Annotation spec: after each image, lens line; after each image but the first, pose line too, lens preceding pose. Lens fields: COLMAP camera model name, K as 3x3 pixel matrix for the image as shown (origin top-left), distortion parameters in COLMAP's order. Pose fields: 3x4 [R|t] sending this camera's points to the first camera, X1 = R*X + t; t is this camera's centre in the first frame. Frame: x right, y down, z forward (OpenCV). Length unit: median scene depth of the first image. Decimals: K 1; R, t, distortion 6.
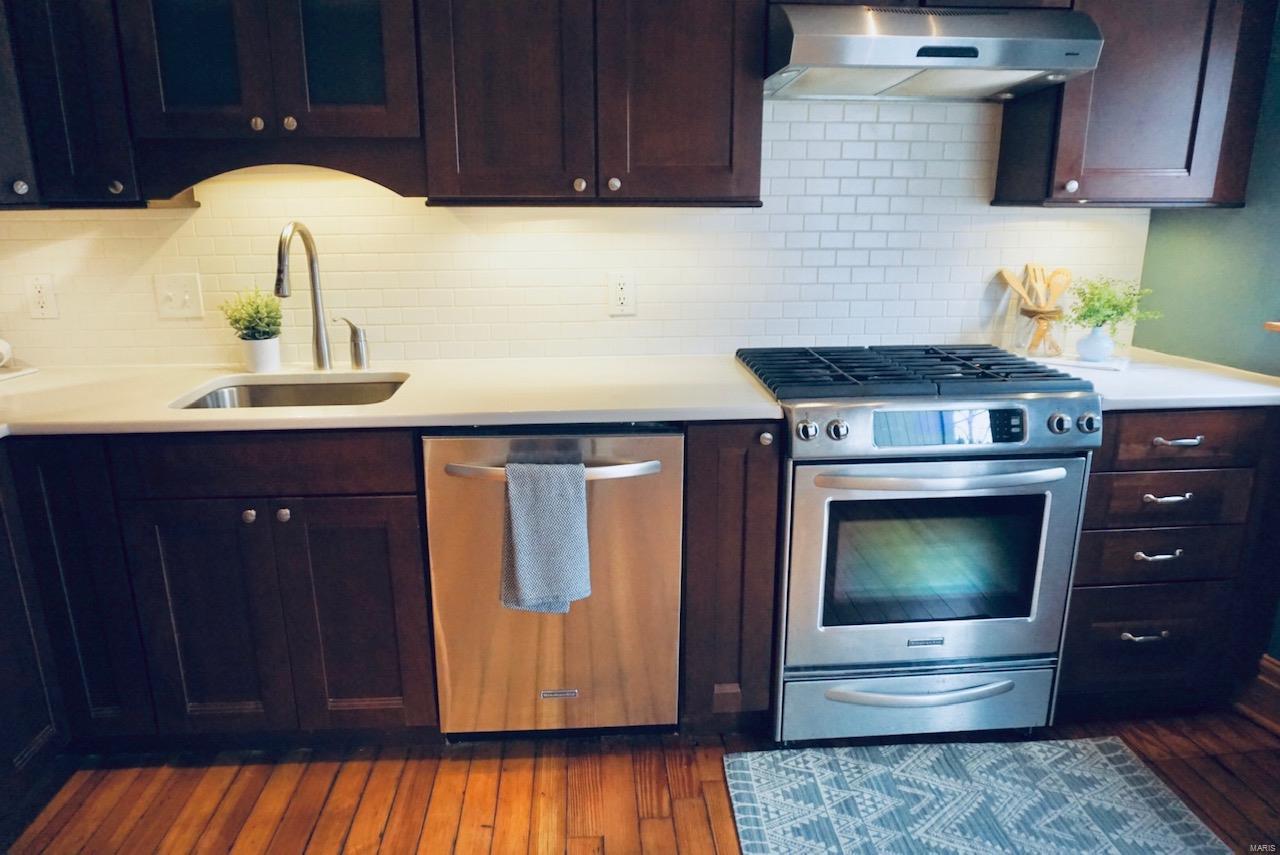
lens RADIAL K [[858.6, 0, 640.0], [0, 858.6, 427.5], [0, 0, 1]] dist [-0.035738, 0.006832]
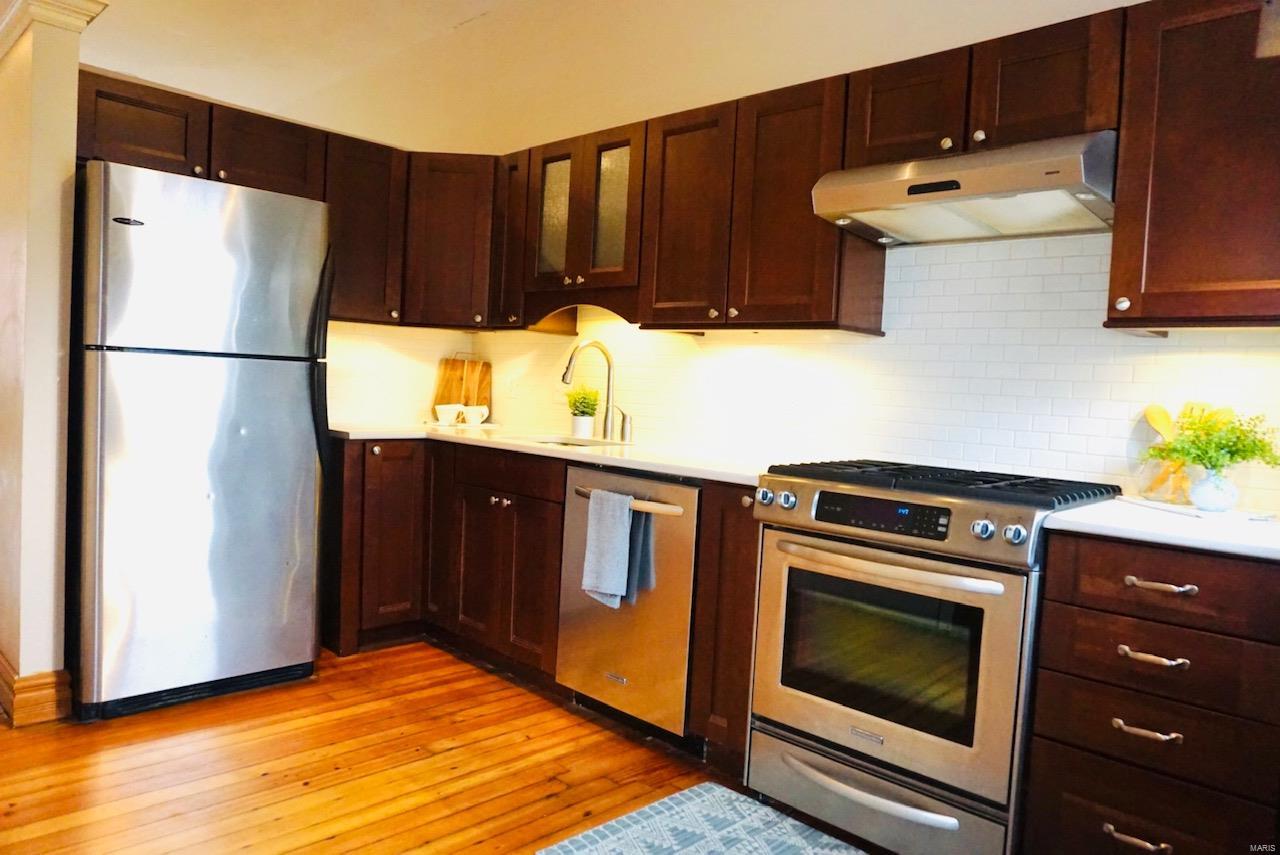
lens RADIAL K [[858.6, 0, 640.0], [0, 858.6, 427.5], [0, 0, 1]] dist [-0.035738, 0.006832]
pose [[0.663287, 0.074224, -0.744675, 0.895485], [-0.246461, 0.961224, -0.123716, 0.094364], [0.706617, 0.265592, 0.655861, 0.055757]]
